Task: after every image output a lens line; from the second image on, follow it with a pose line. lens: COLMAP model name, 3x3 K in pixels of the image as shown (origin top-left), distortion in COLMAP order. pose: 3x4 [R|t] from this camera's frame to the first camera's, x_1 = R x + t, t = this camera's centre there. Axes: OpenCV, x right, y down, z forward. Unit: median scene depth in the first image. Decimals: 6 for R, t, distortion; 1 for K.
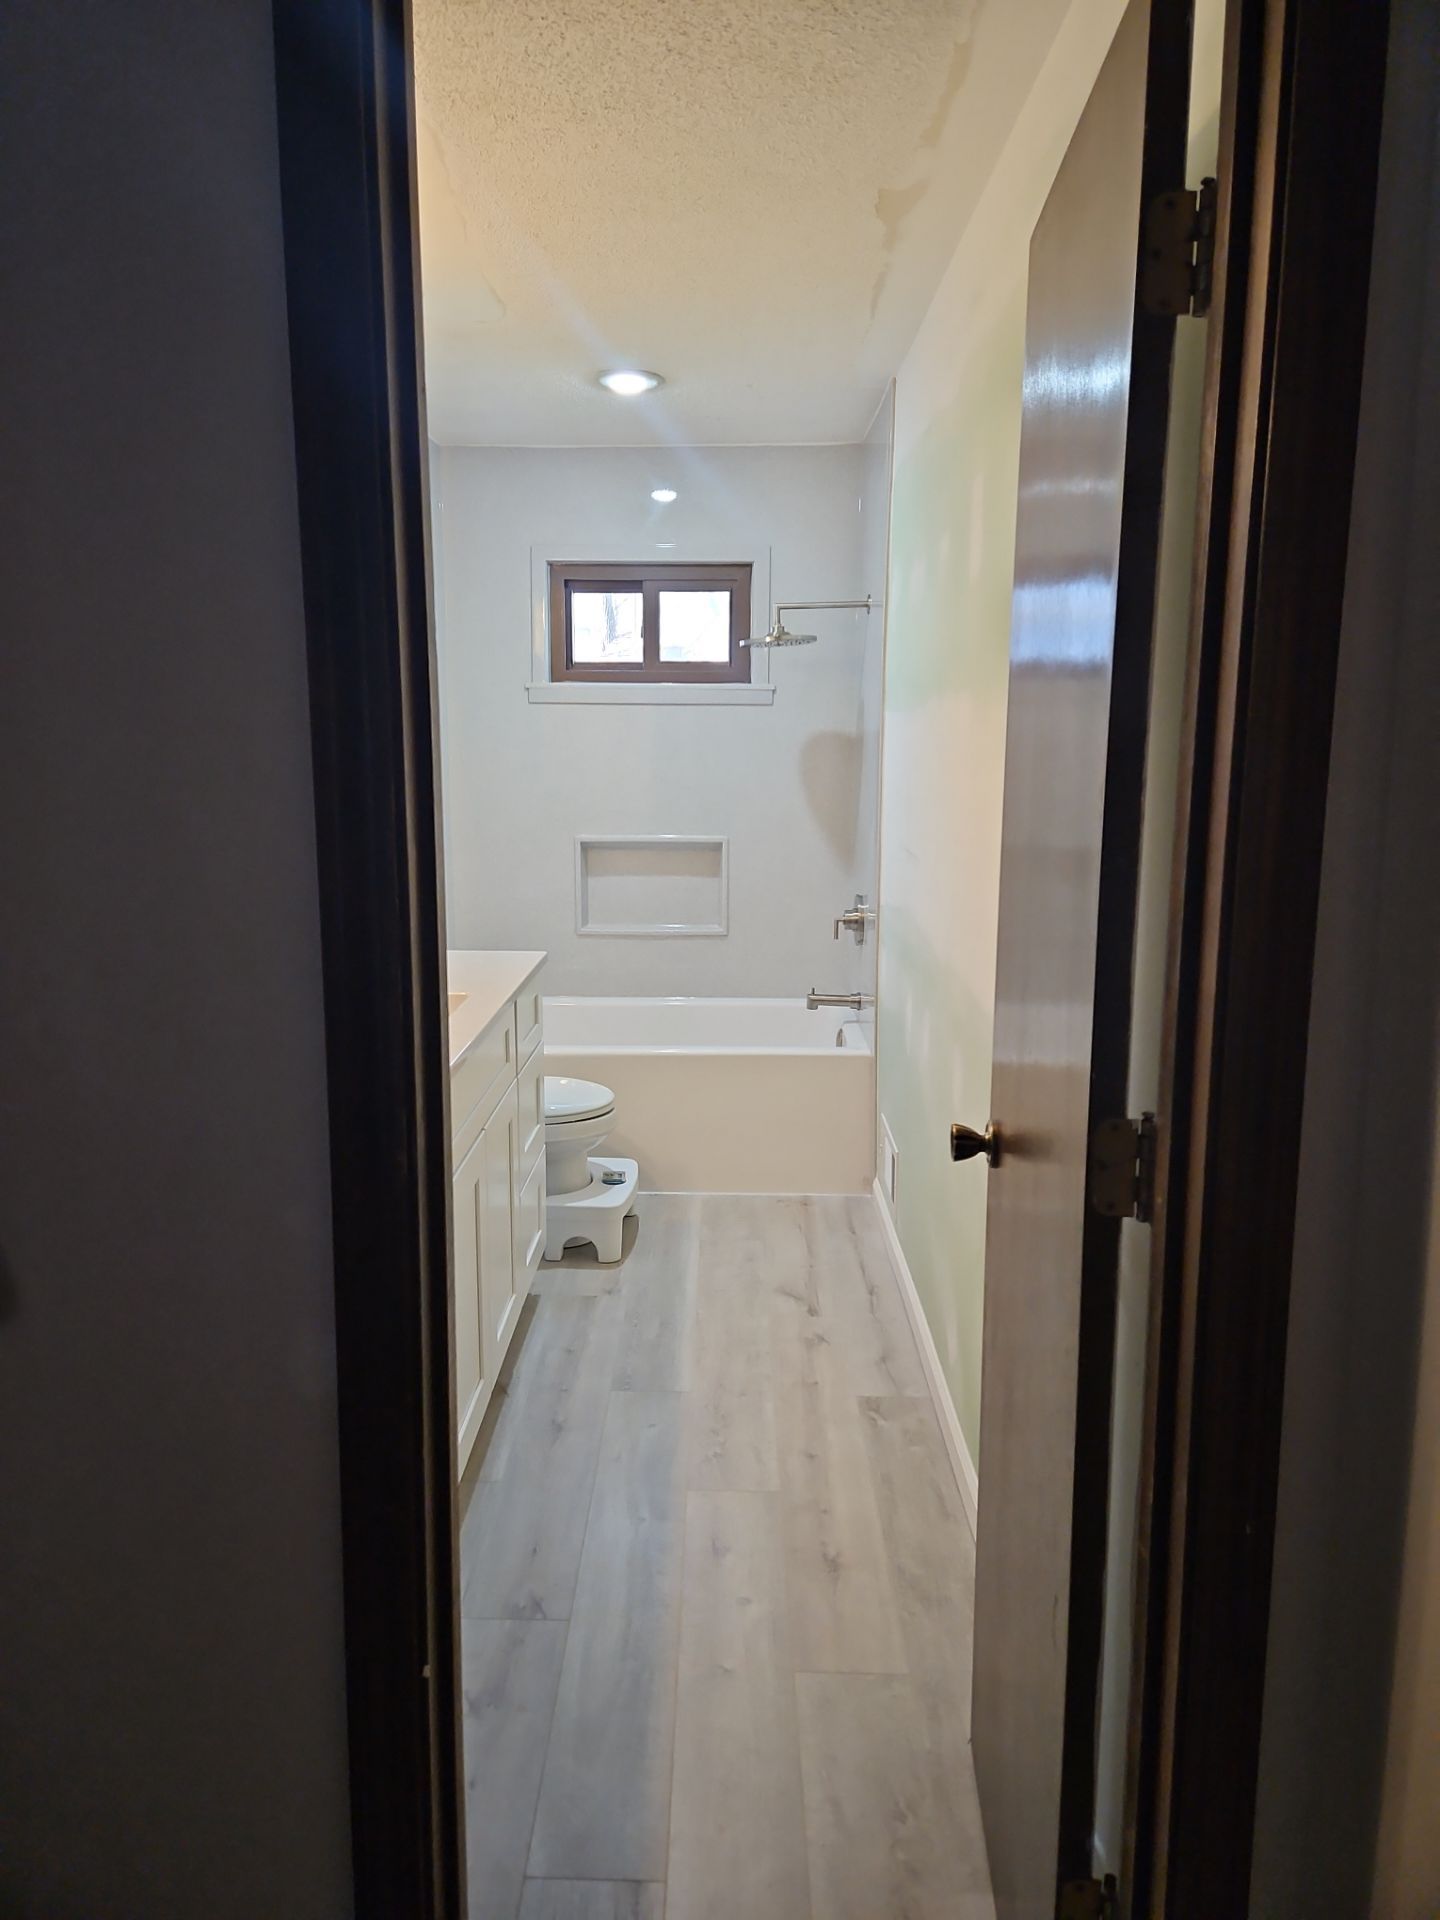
lens RADIAL K [[1271.1, 0, 694.3], [0, 1271.1, 948.2], [0, 0, 1]] dist [0.081578, -0.075388]
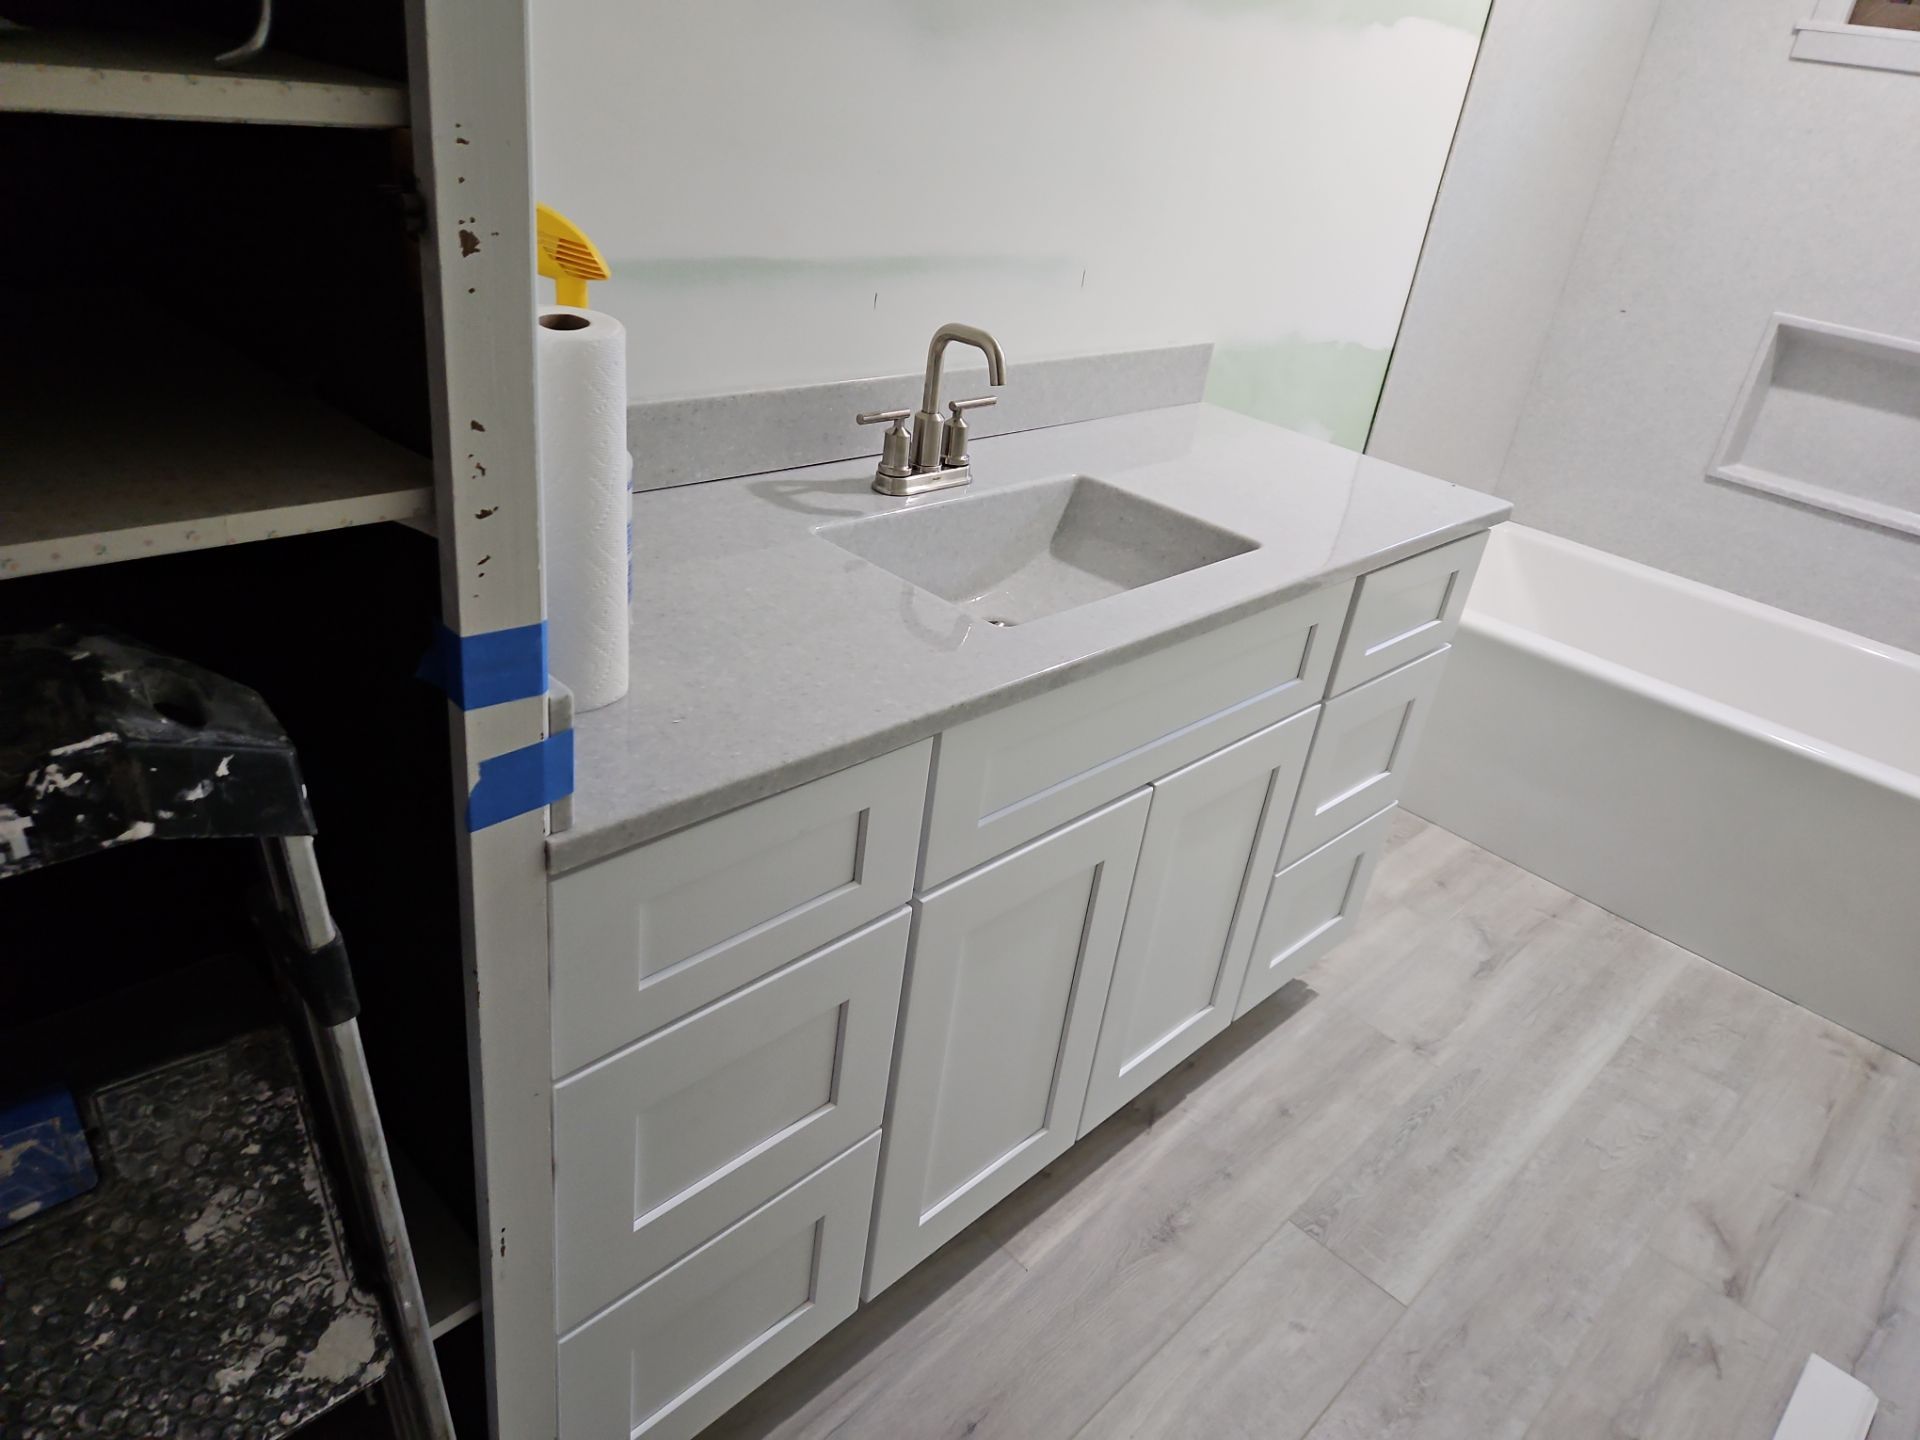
lens RADIAL K [[1271.1, 0, 974.0], [0, 1271.1, 727.0], [0, 0, 1]] dist [0.081578, -0.075388]
pose [[0.730587, 0.402026, -0.551921, 0.068246], [-0.237800, 0.907501, 0.346255, -0.051078], [0.640073, -0.121722, 0.758611, 0.421902]]
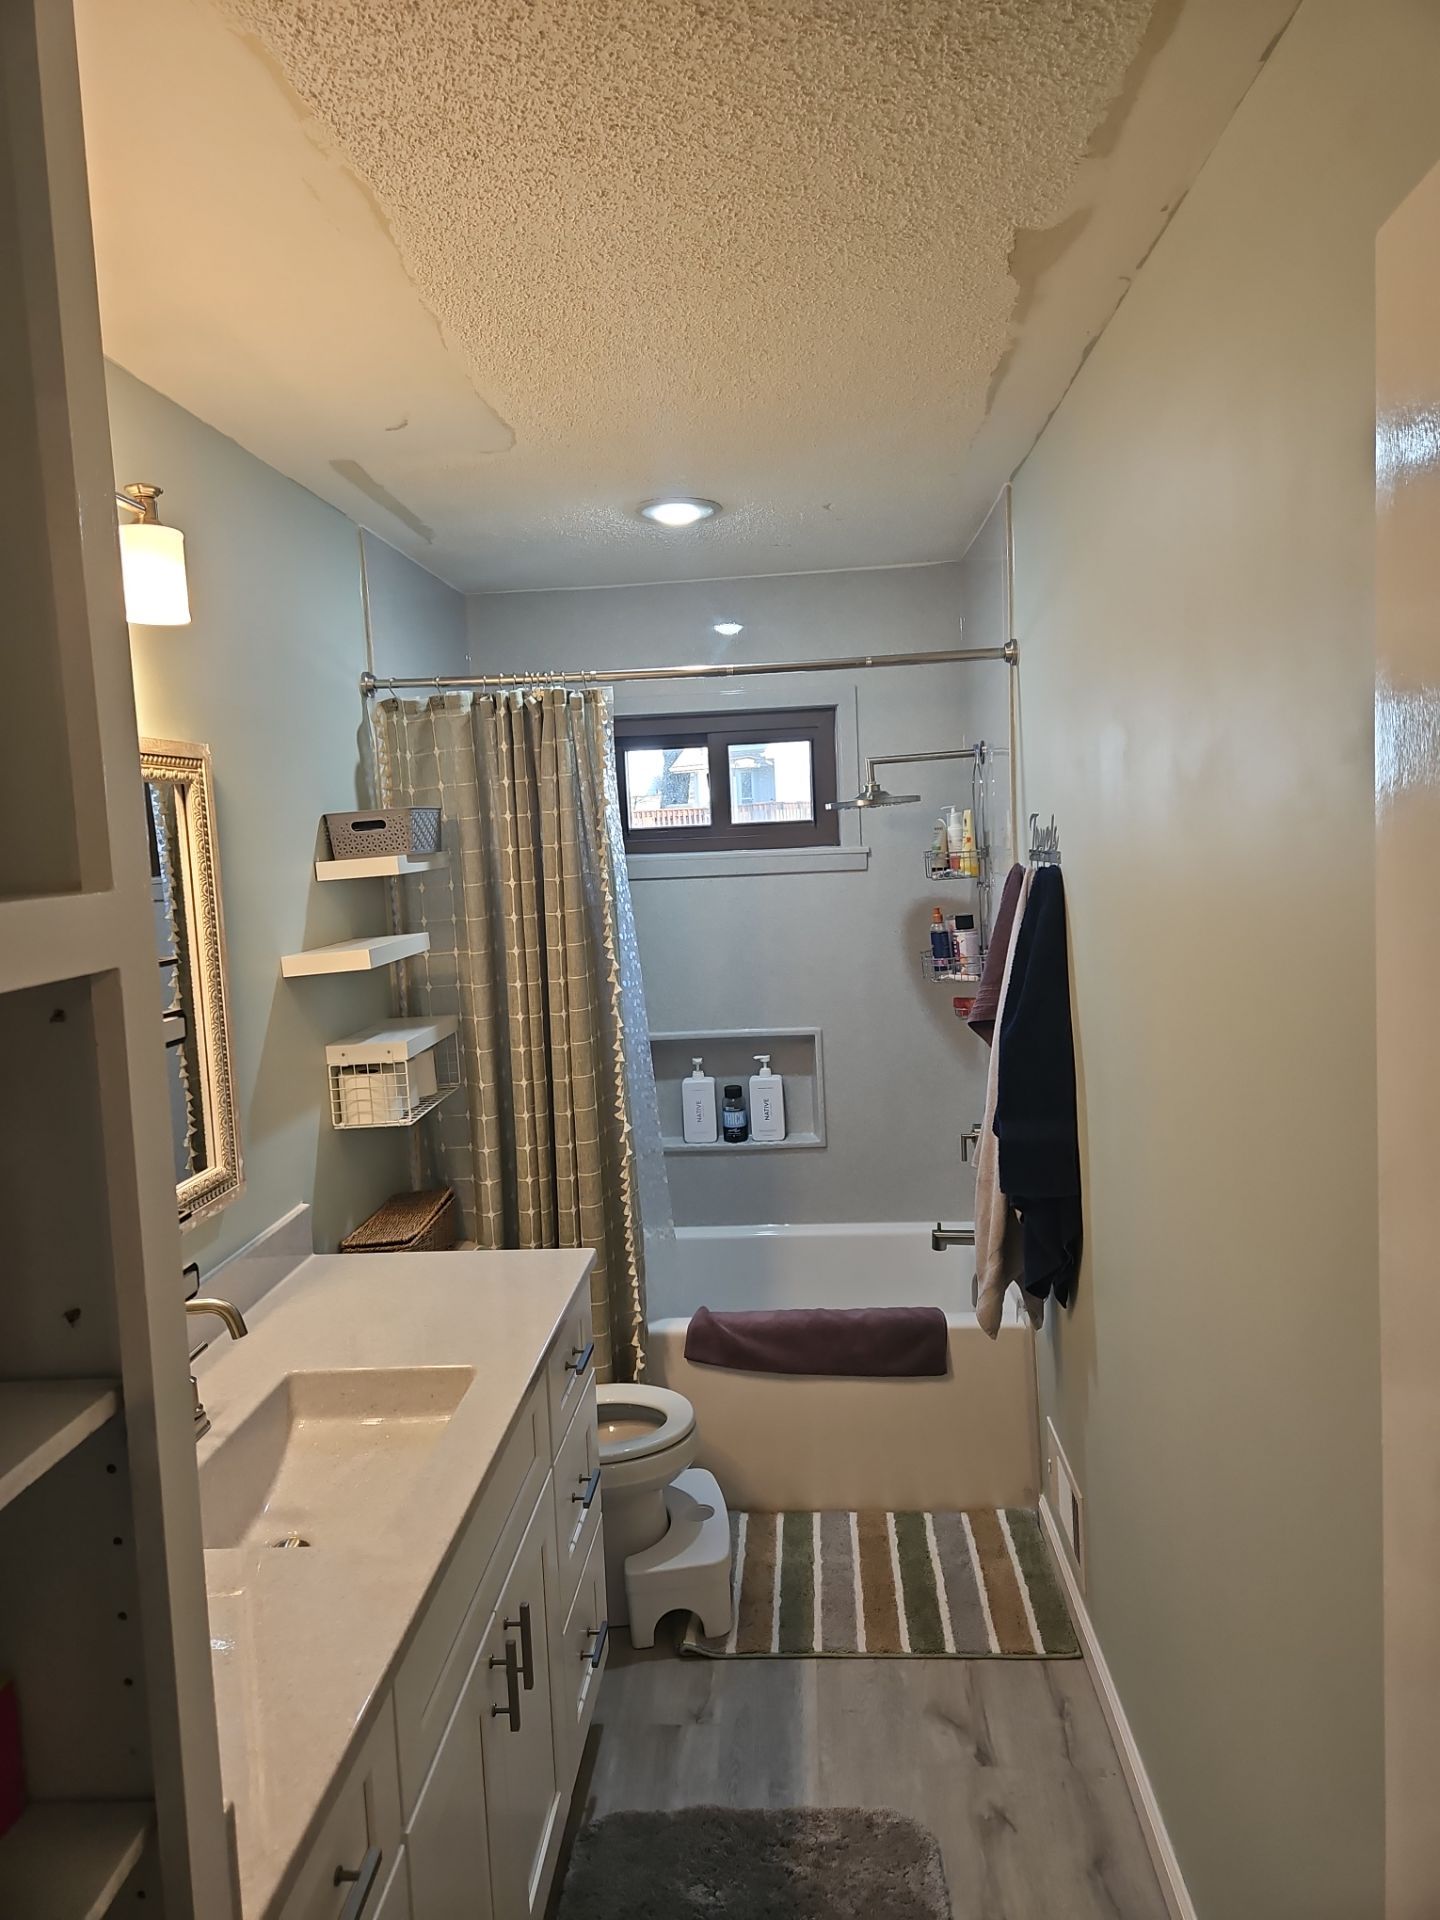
lens RADIAL K [[1271.1, 0, 708.4], [0, 1271.1, 939.1], [0, 0, 1]] dist [0.081578, -0.075388]
pose [[0.997678, -0.044756, -0.051333, -0.002501], [0.040402, 0.995736, -0.082927, -0.119584], [0.054826, 0.080661, 0.995233, 0.252253]]
